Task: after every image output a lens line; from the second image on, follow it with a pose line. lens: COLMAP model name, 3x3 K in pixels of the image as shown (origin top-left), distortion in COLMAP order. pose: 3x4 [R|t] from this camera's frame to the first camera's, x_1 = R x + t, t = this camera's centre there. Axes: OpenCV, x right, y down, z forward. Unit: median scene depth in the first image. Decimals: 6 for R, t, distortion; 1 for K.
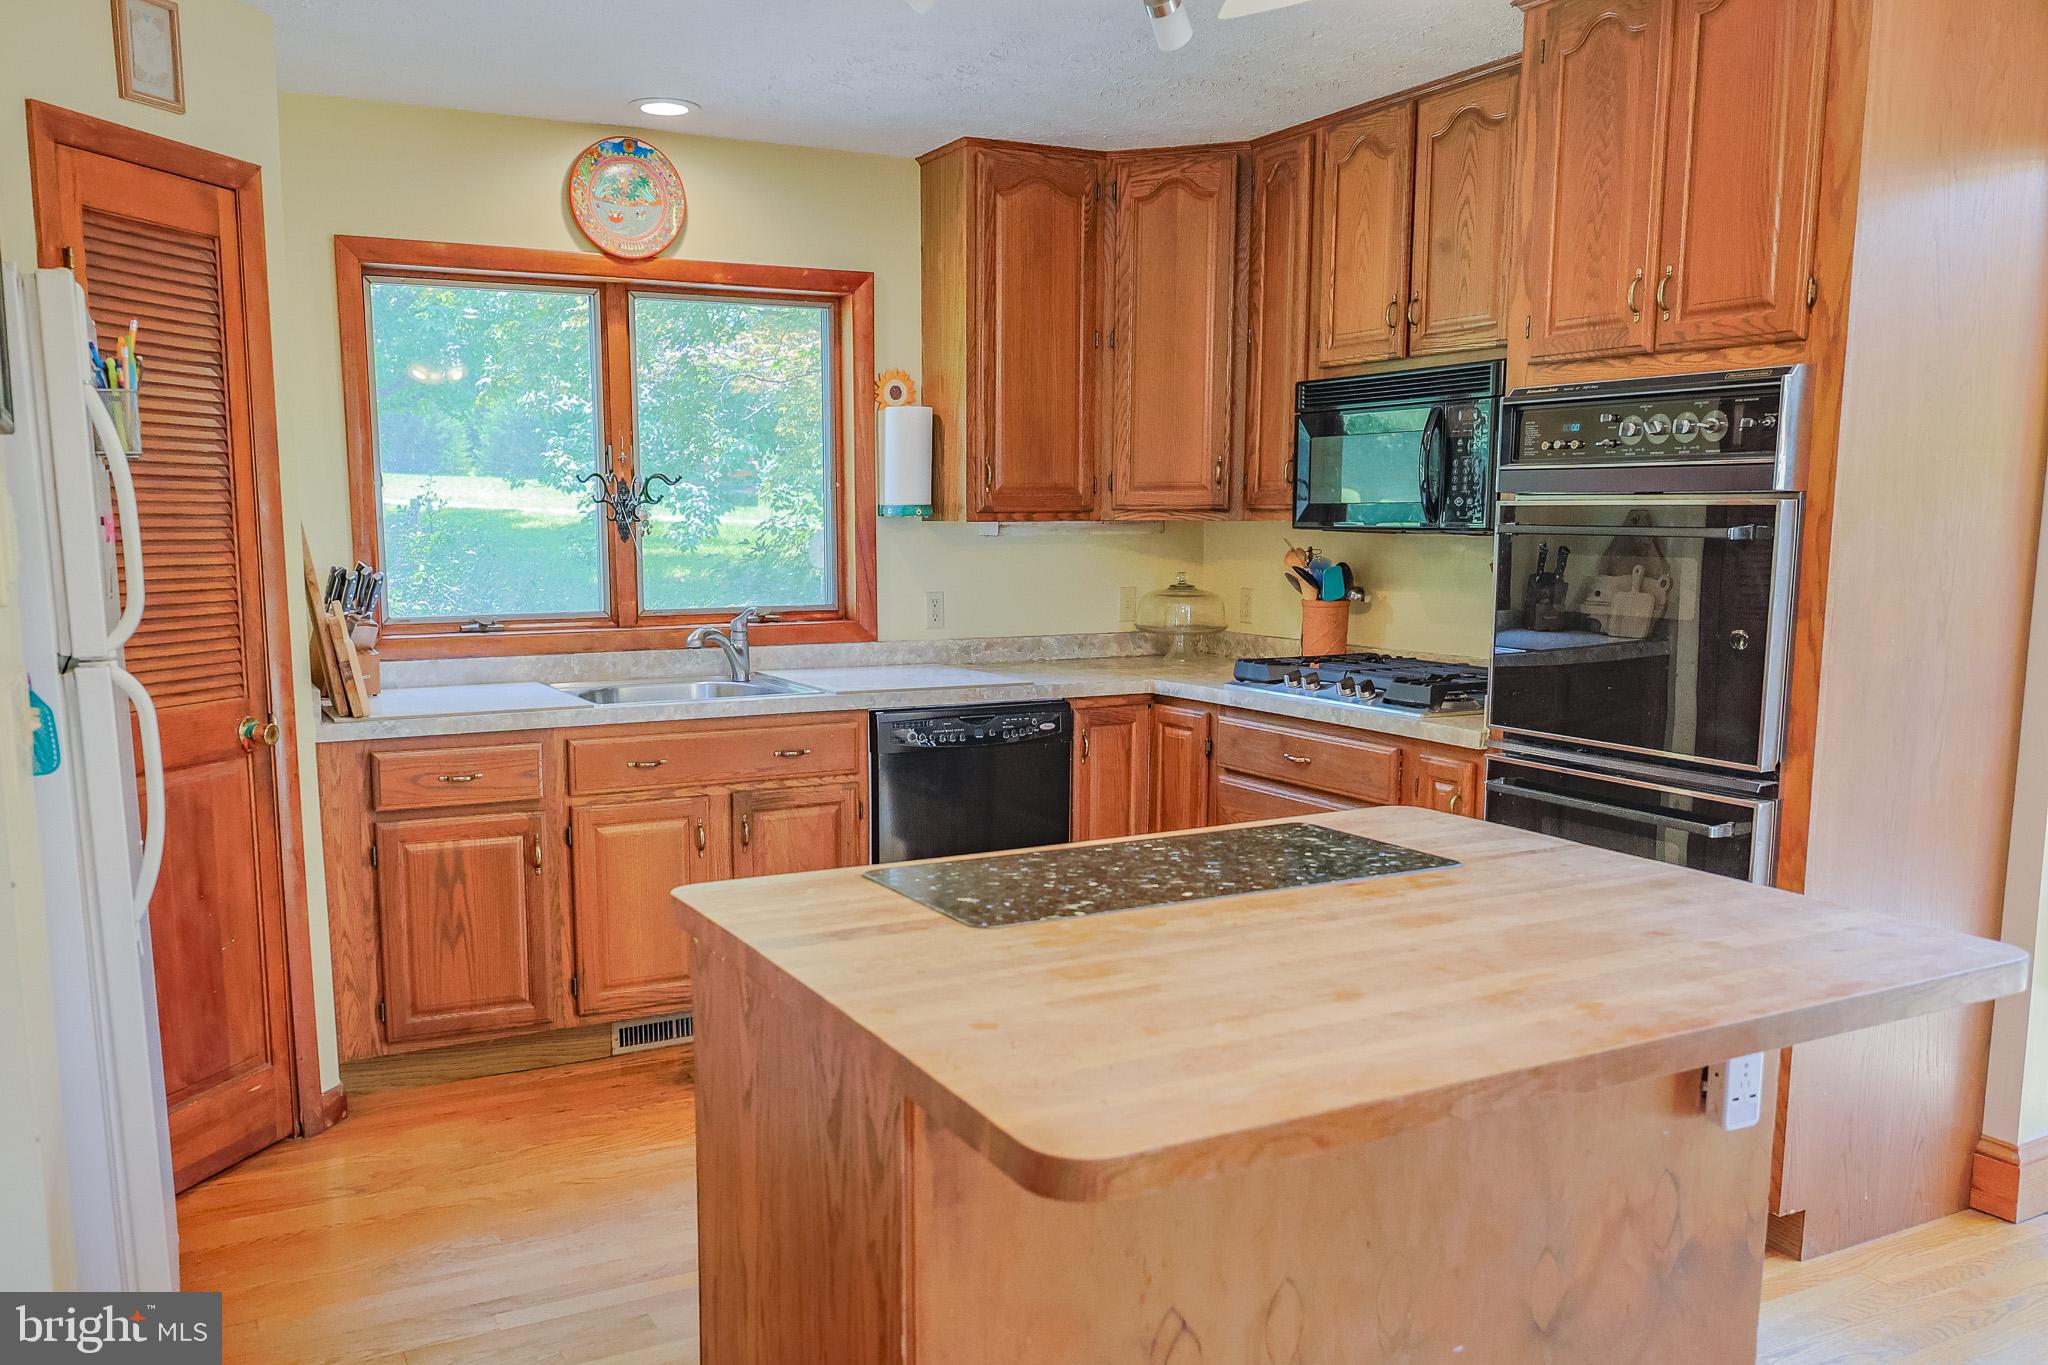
lens RADIAL K [[1618.8, 0, 946.5], [0, 1618.8, 728.0], [0, 0, 1]] dist [0.050437, 0.008610]
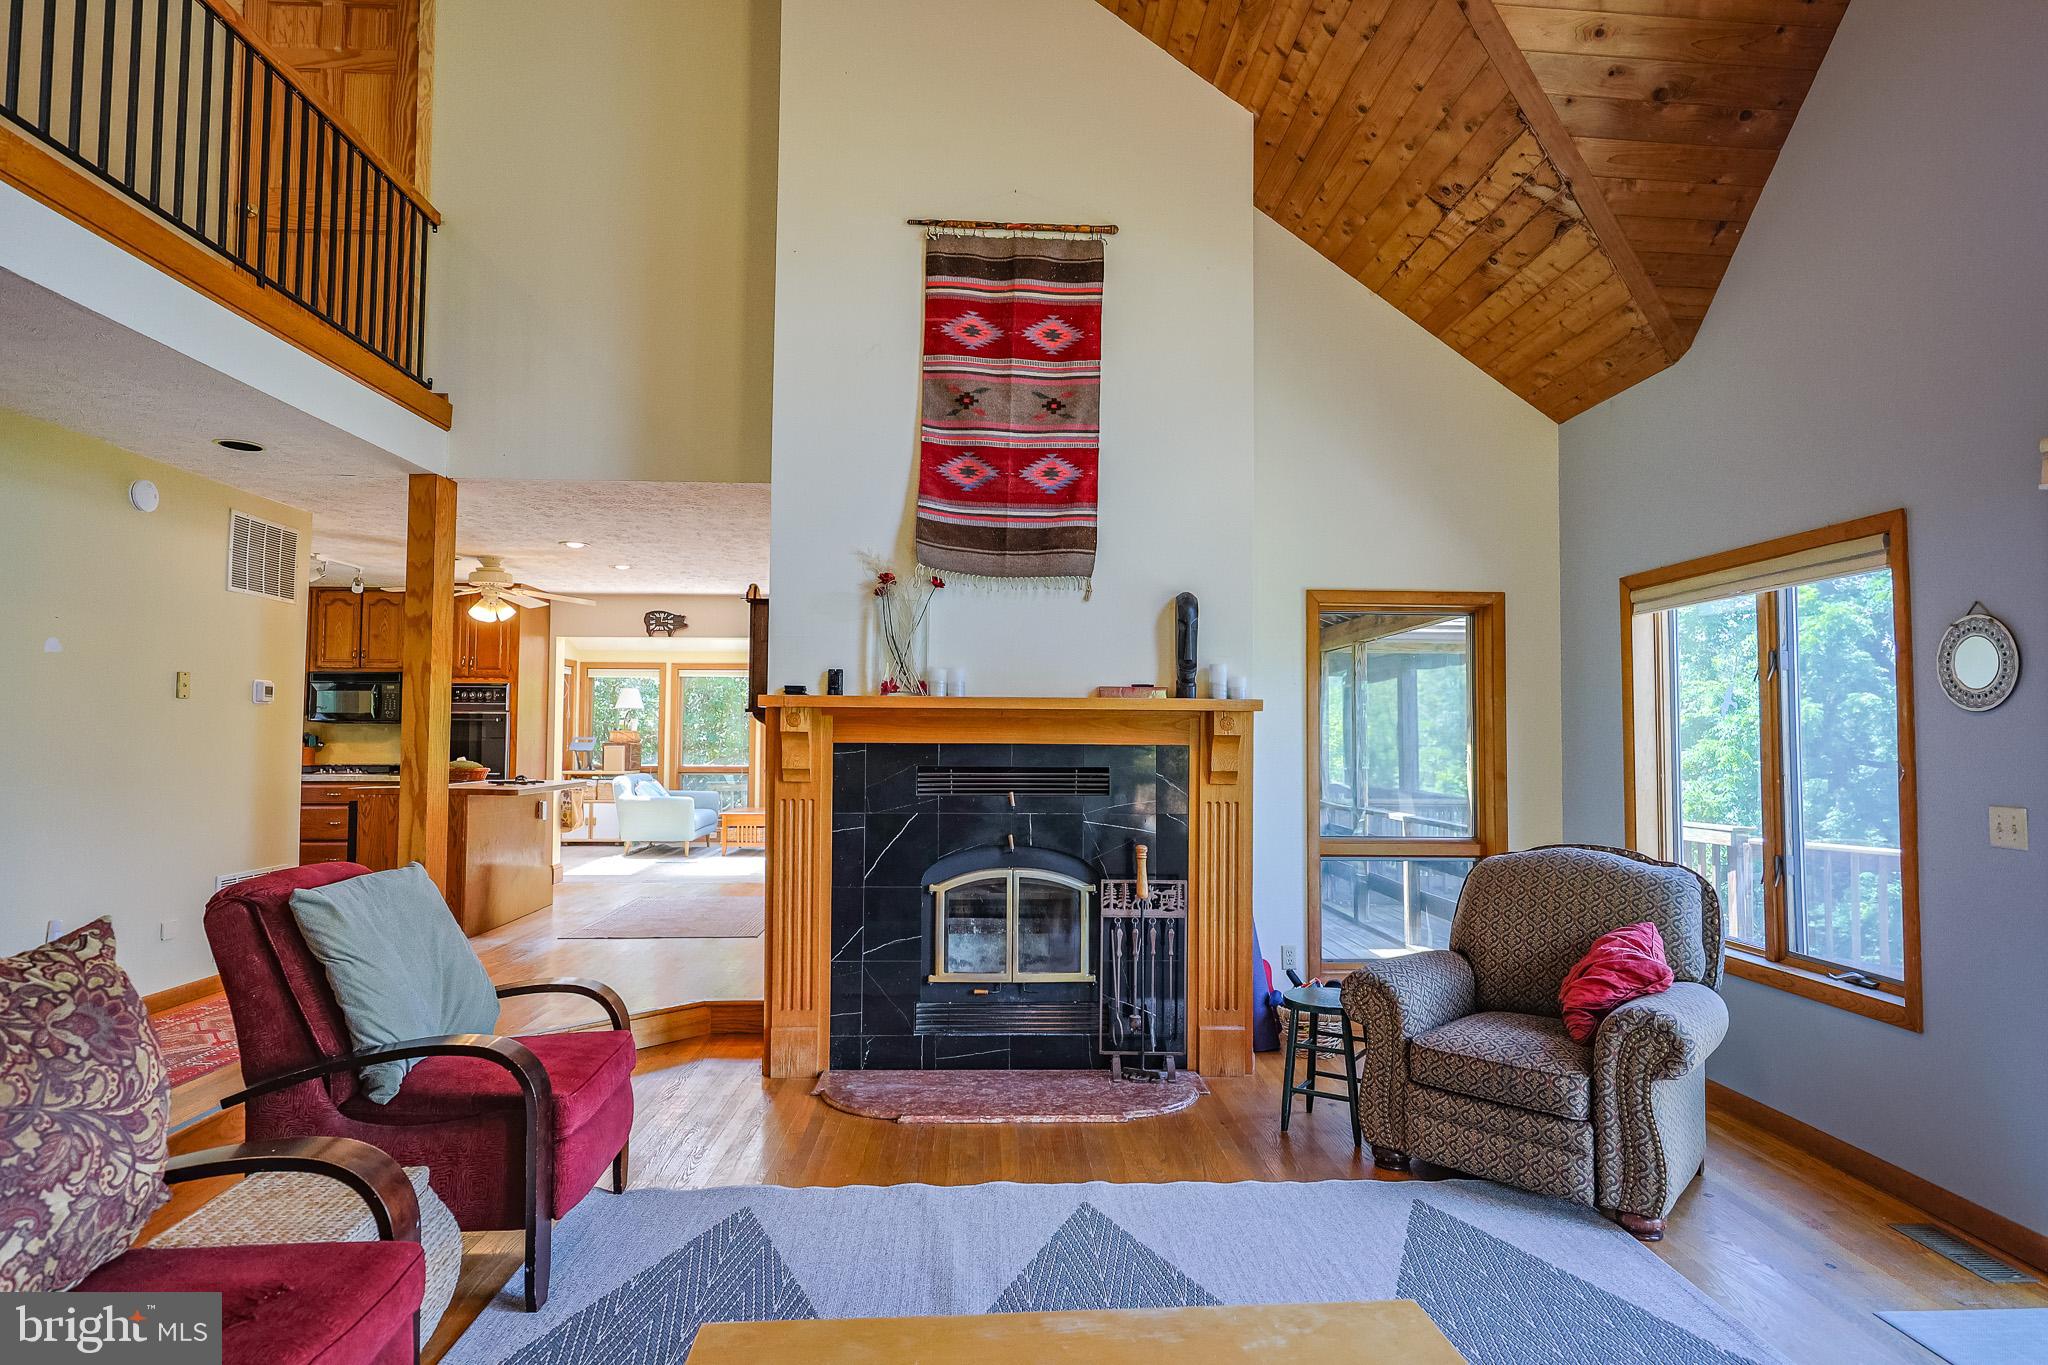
lens RADIAL K [[1127.0, 0, 1032.0], [0, 1127.0, 688.2], [0, 0, 1]] dist [0.007492, -0.001544]
pose [[0.407184, 0.047026, 0.912135, -1.107475], [0.119823, 0.987292, -0.104390, 0.185539], [-0.905452, 0.151801, 0.396375, -0.982156]]
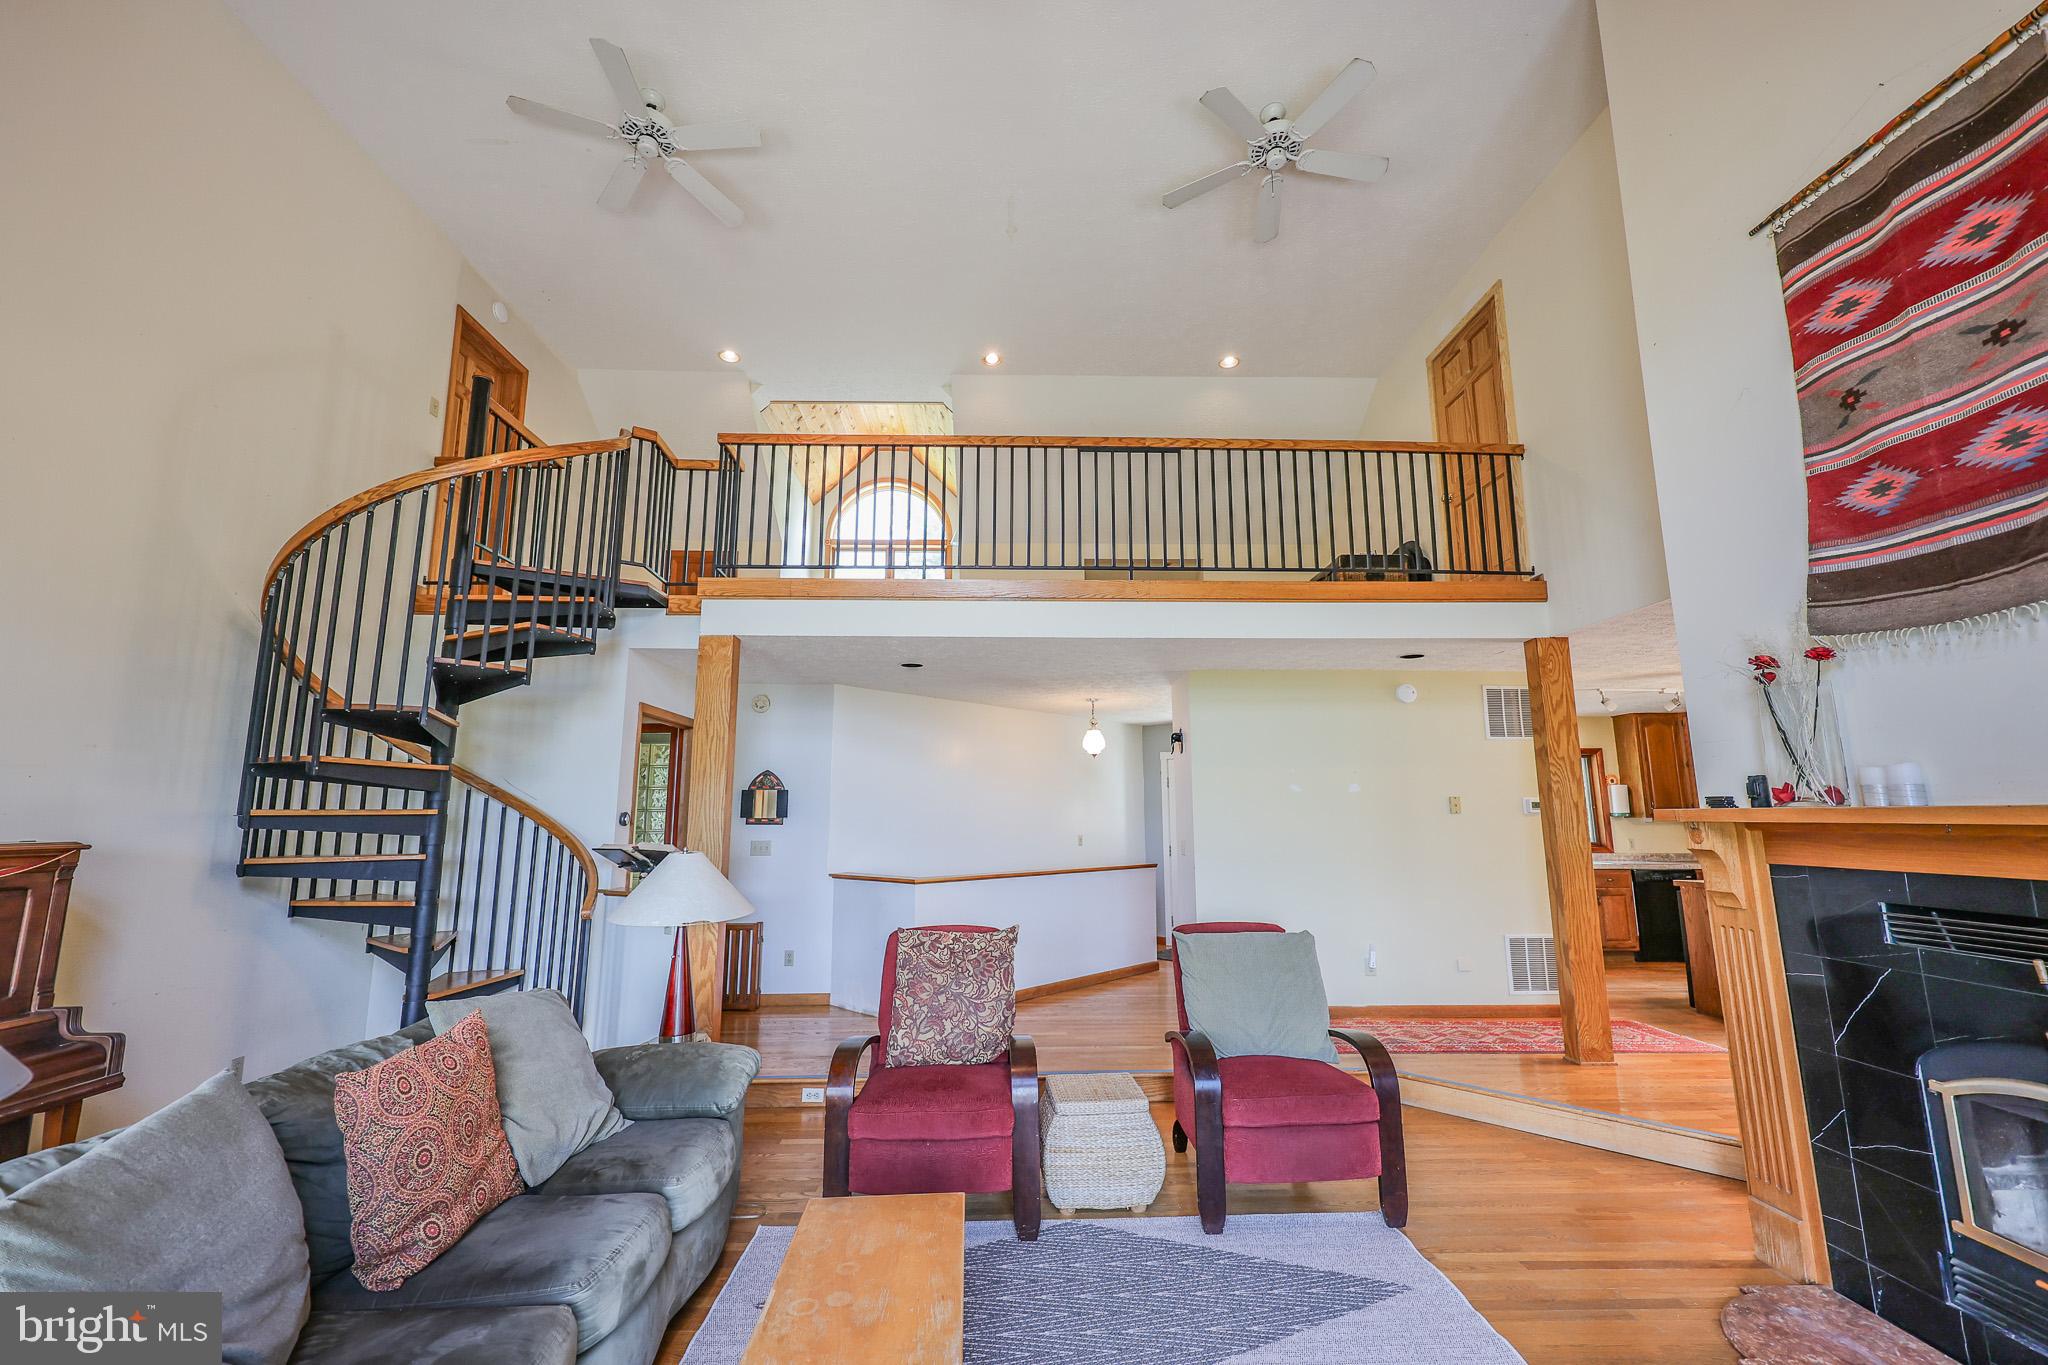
lens RADIAL K [[825.7, 0, 1019.5], [0, 825.7, 683.1], [0, 0, 1]] dist [-0.008611, -0.000150]
pose [[0.900409, -0.068860, -0.429560, -0.444363], [-0.061012, 0.957649, -0.281402, 0.183888], [0.430745, 0.279585, 0.858074, -1.237667]]
